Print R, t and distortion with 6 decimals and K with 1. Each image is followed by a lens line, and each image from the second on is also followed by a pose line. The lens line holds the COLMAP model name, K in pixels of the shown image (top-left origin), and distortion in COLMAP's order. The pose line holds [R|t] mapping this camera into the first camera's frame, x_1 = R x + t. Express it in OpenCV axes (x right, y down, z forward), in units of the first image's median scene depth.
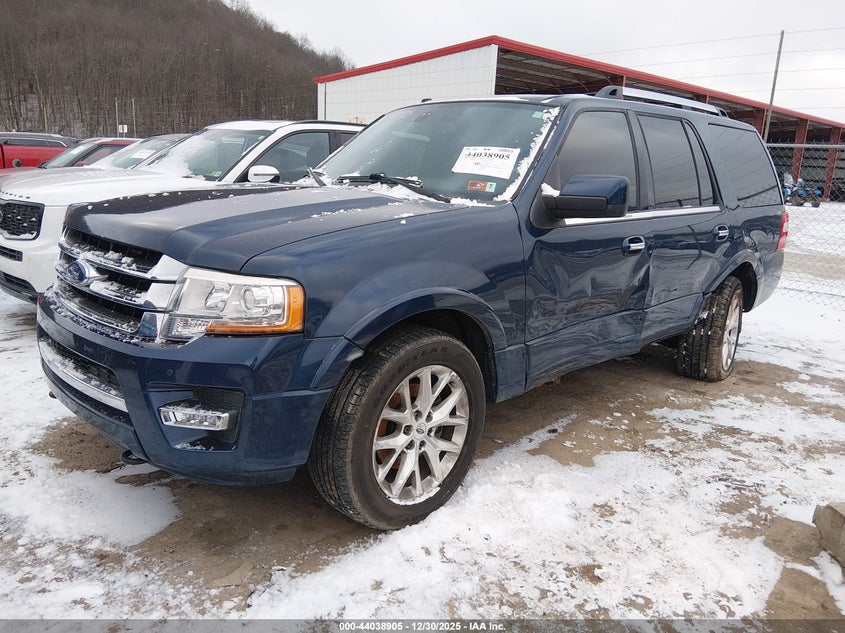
lens RADIAL K [[687.3, 0, 422.3], [0, 687.3, 317.0], [0, 0, 1]] dist [-0.006352, -0.018967]
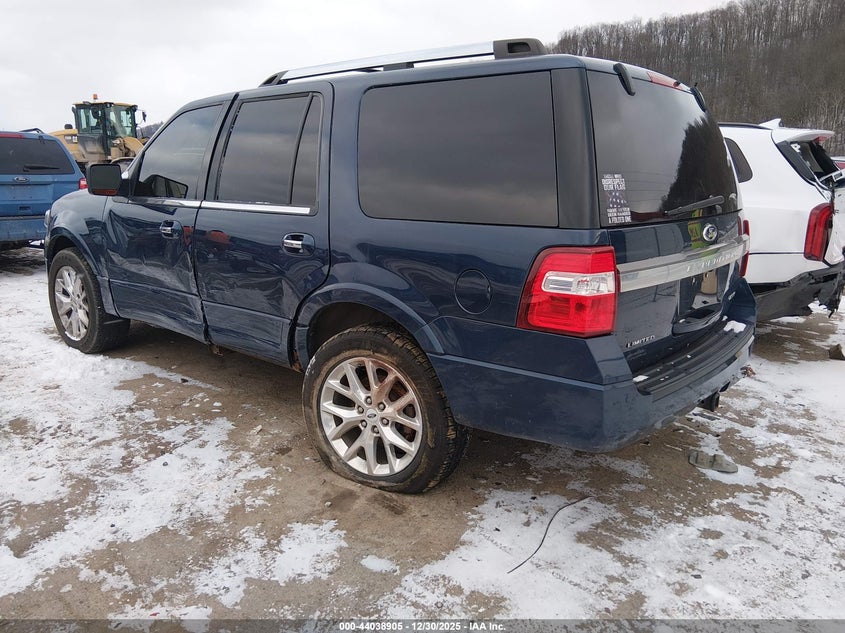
lens RADIAL K [[687.3, 0, 424.4], [0, 687.3, 320.7], [0, 0, 1]] dist [-0.006352, -0.018967]
pose [[0.029175, 0.170018, -0.985009, 1.345806], [-0.220425, 0.962264, 0.159563, -0.216677], [0.974967, 0.212465, 0.065551, 1.283294]]
